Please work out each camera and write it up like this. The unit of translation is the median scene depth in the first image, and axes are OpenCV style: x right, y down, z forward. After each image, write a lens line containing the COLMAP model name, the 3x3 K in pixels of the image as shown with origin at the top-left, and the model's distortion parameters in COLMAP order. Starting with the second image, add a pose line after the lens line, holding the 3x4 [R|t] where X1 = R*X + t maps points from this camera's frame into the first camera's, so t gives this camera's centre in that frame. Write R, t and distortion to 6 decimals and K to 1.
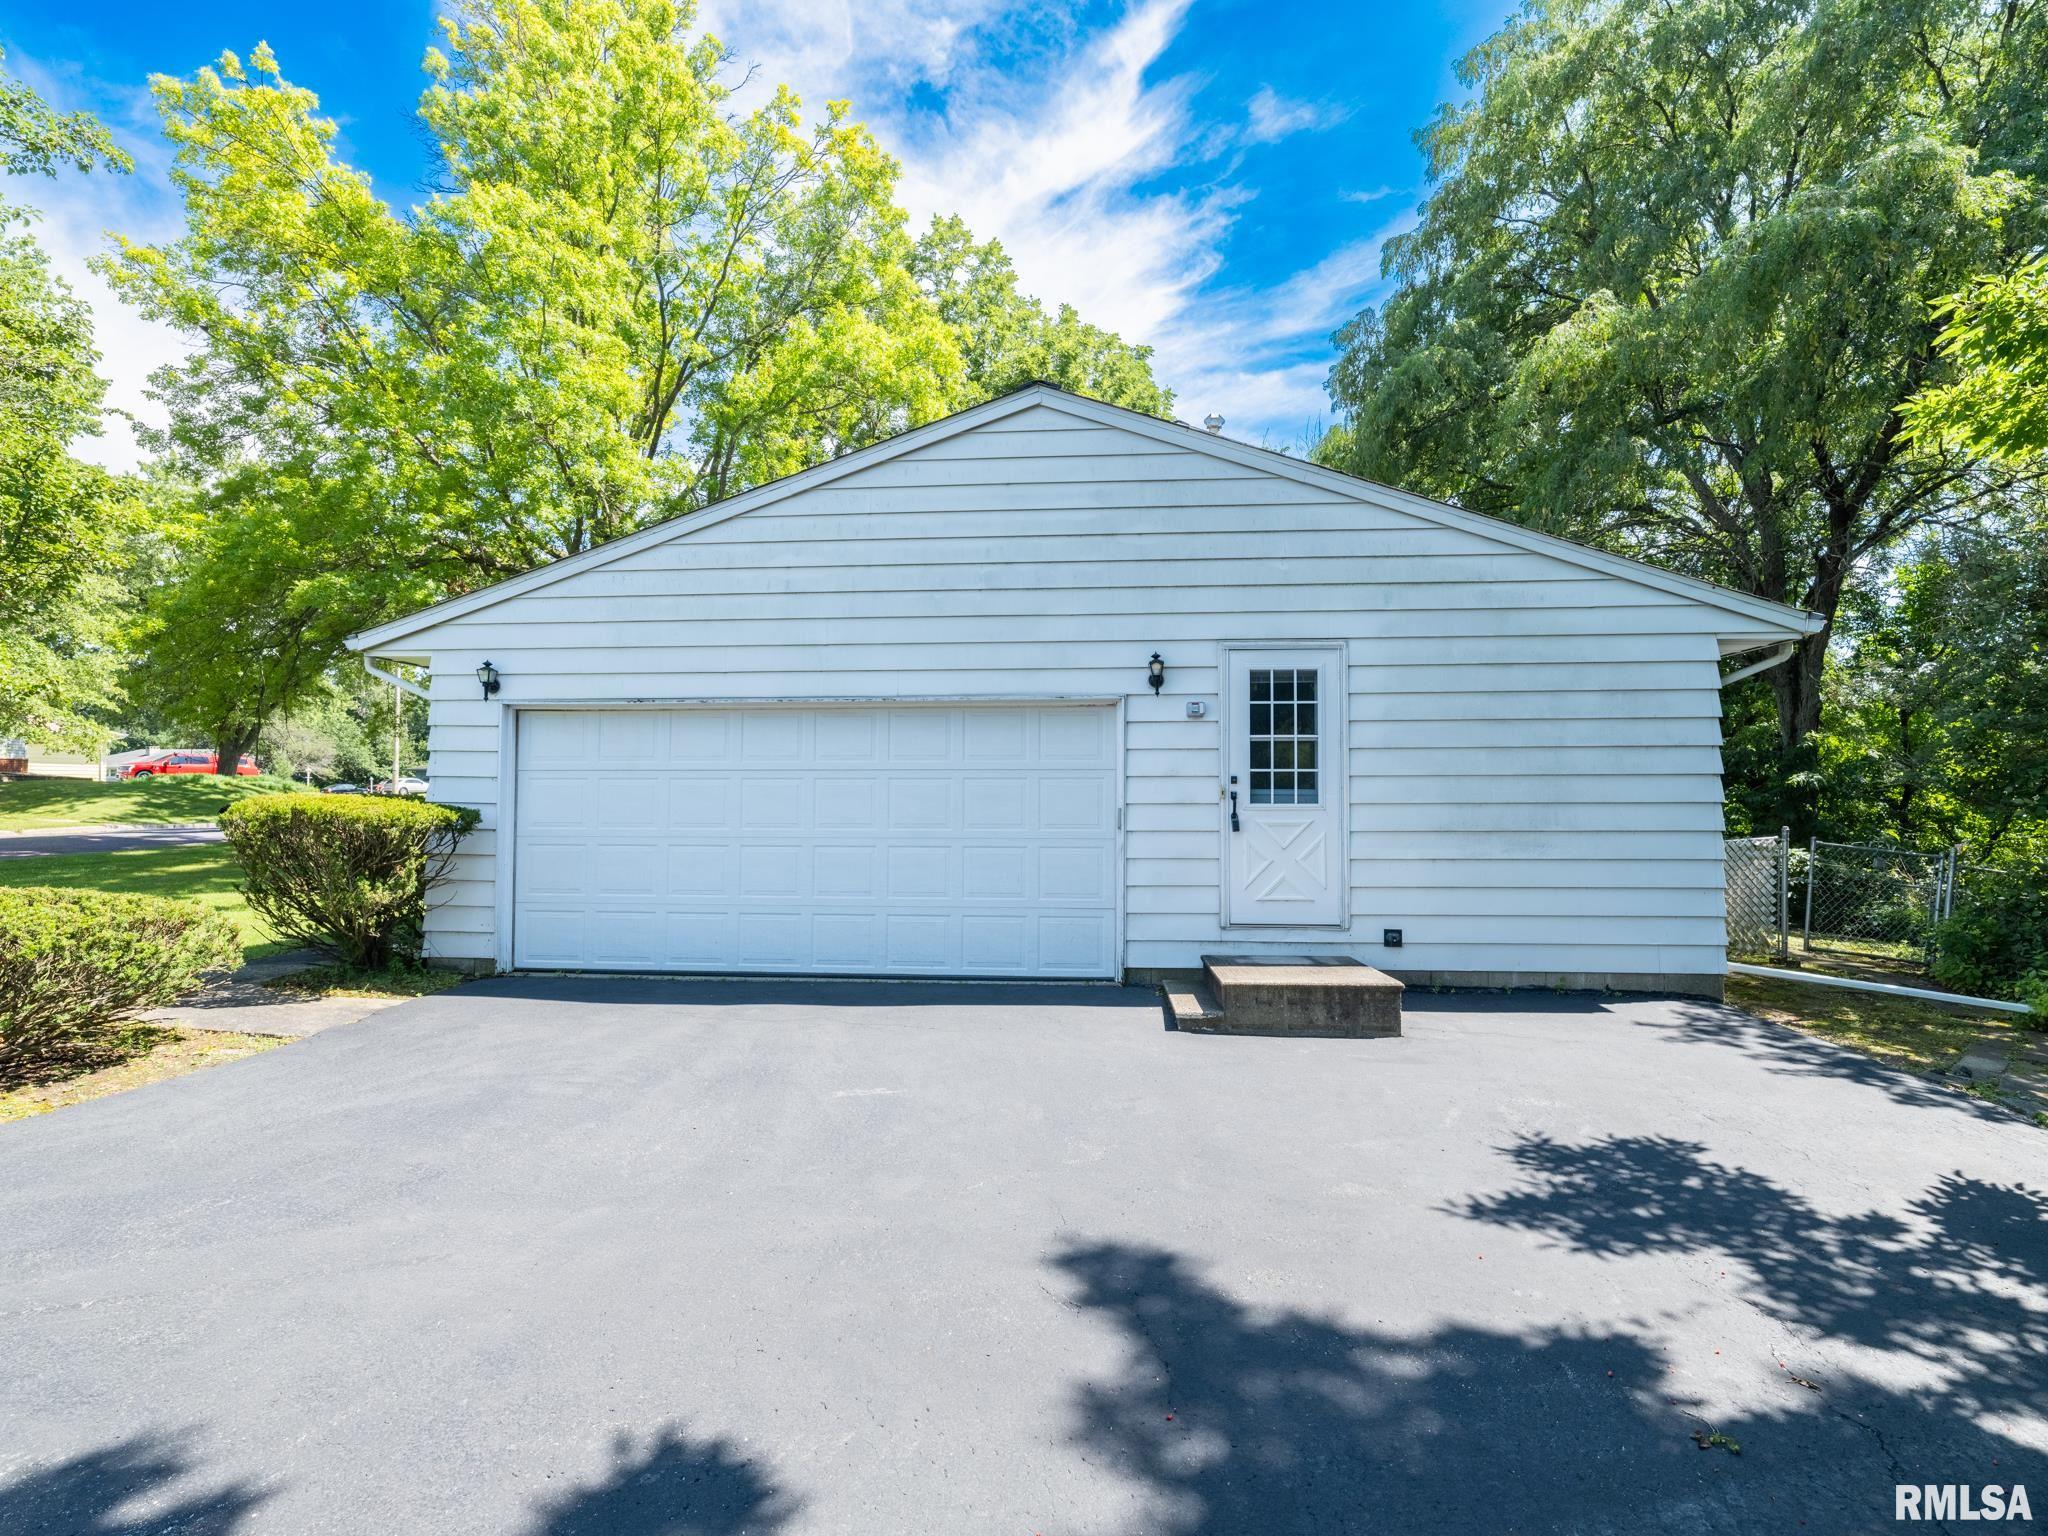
lens RADIAL K [[933.4, 0, 1024.0], [0, 933.4, 768.0], [0, 0, 1]] dist [0.002795, 0.000014]
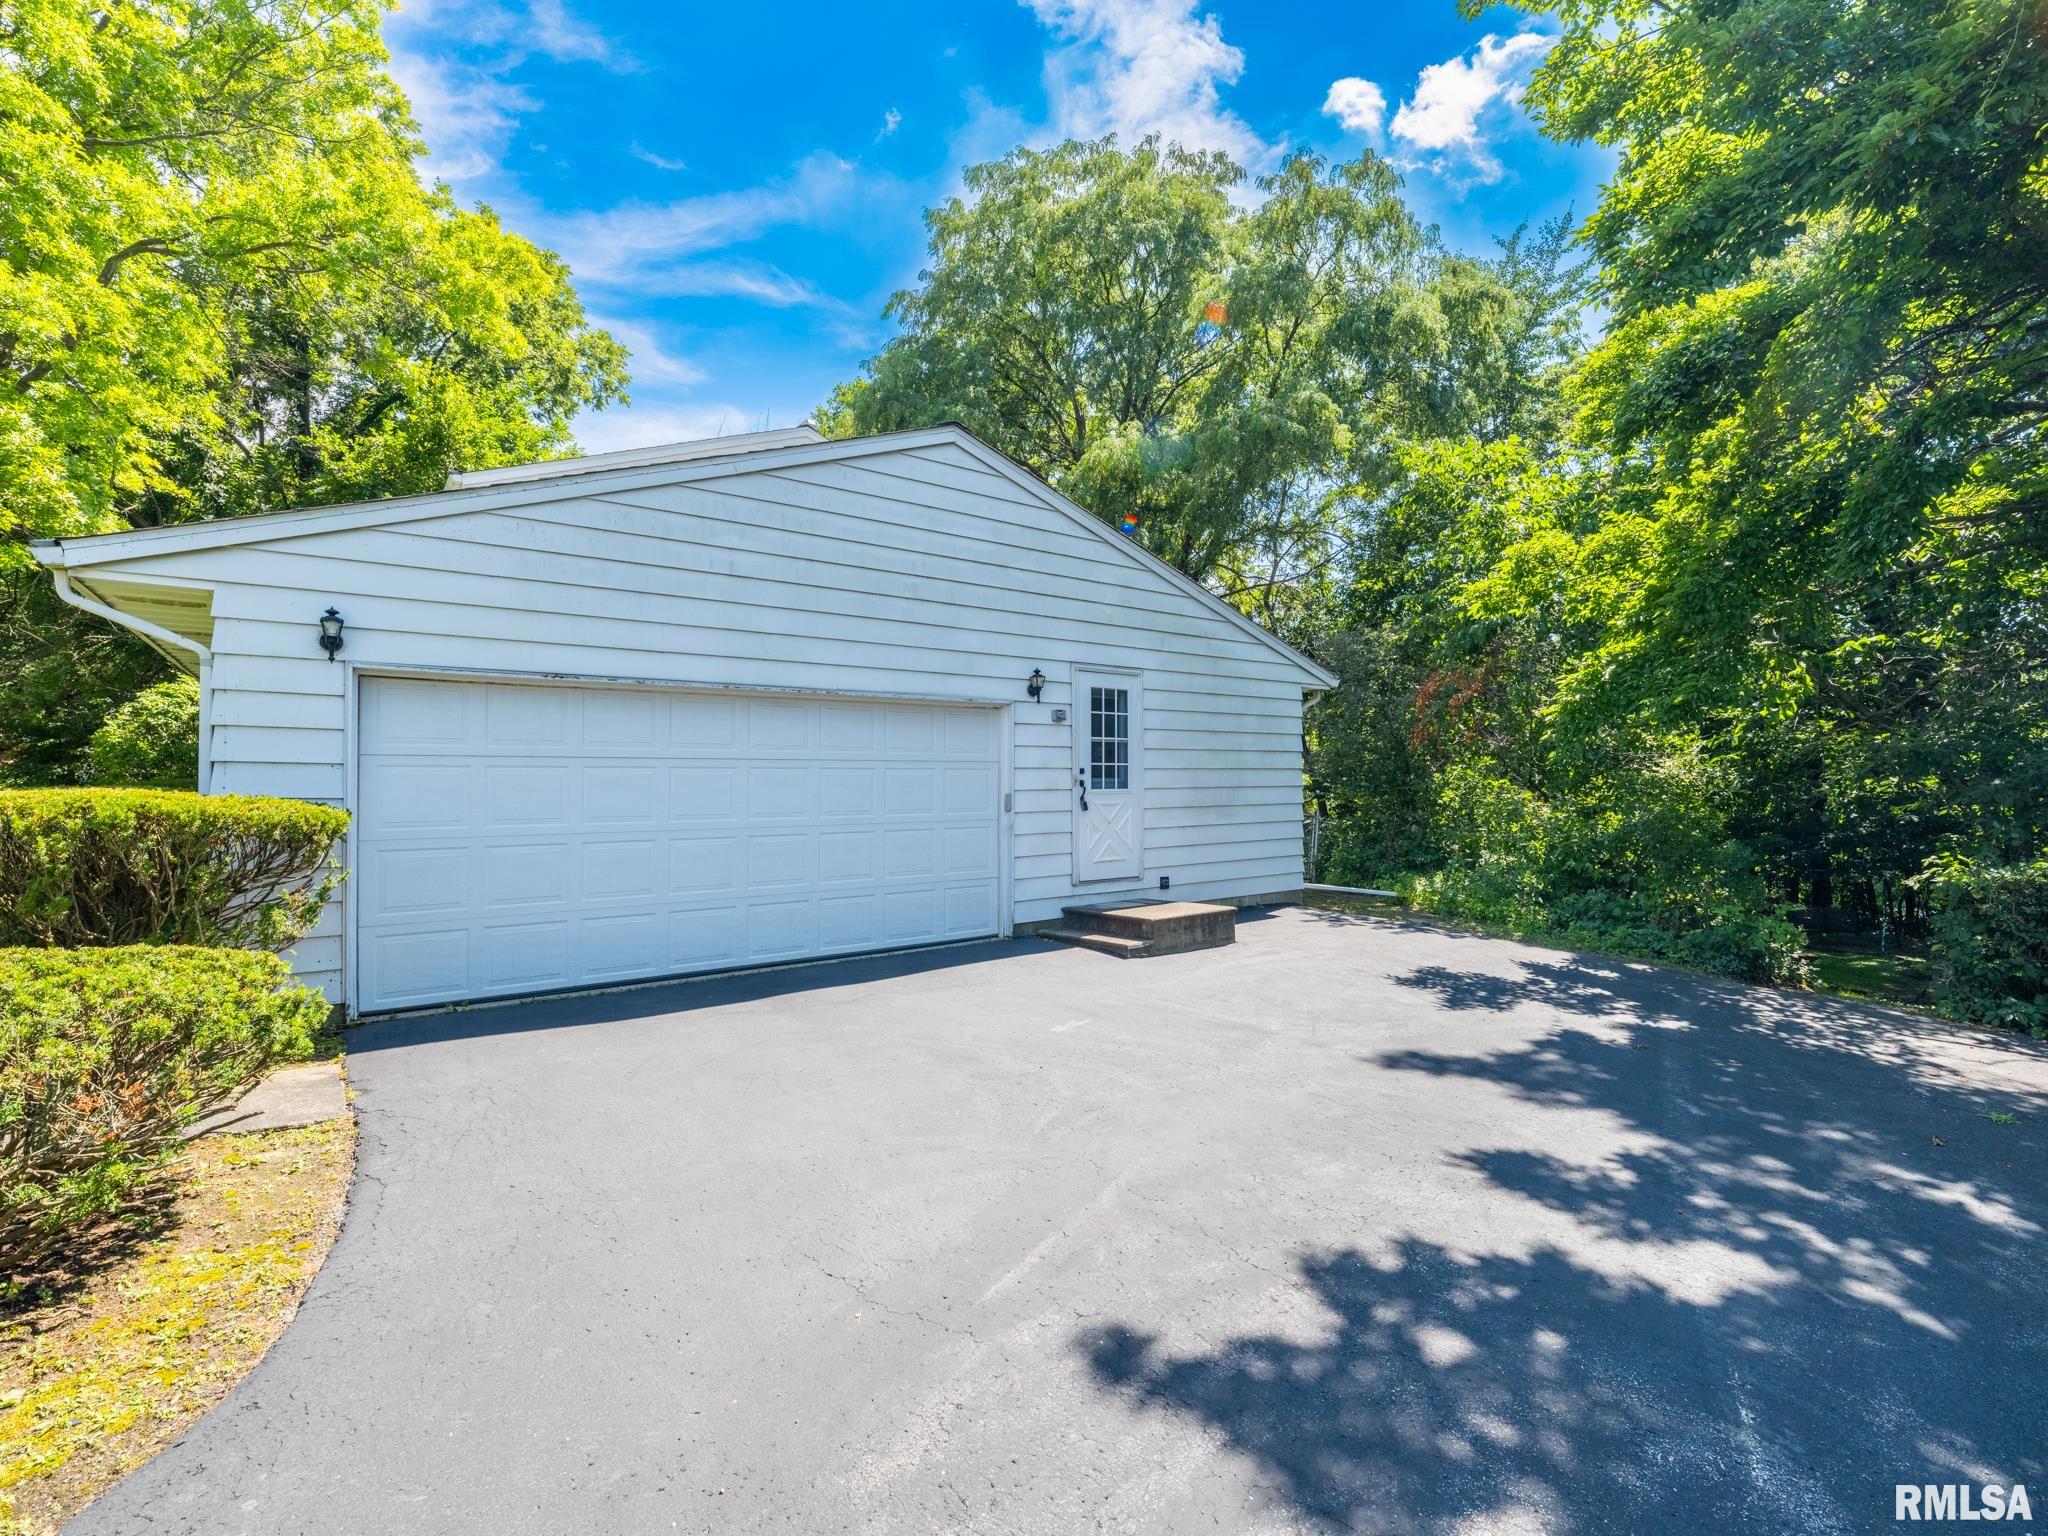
lens RADIAL K [[933.4, 0, 1024.0], [0, 933.4, 768.0], [0, 0, 1]] dist [0.002795, 0.000014]
pose [[0.754289, 0.004841, 0.656524, -0.686124], [-0.019288, 0.999705, 0.014789, -0.009122], [-0.656259, -0.023818, 0.754160, 0.073266]]
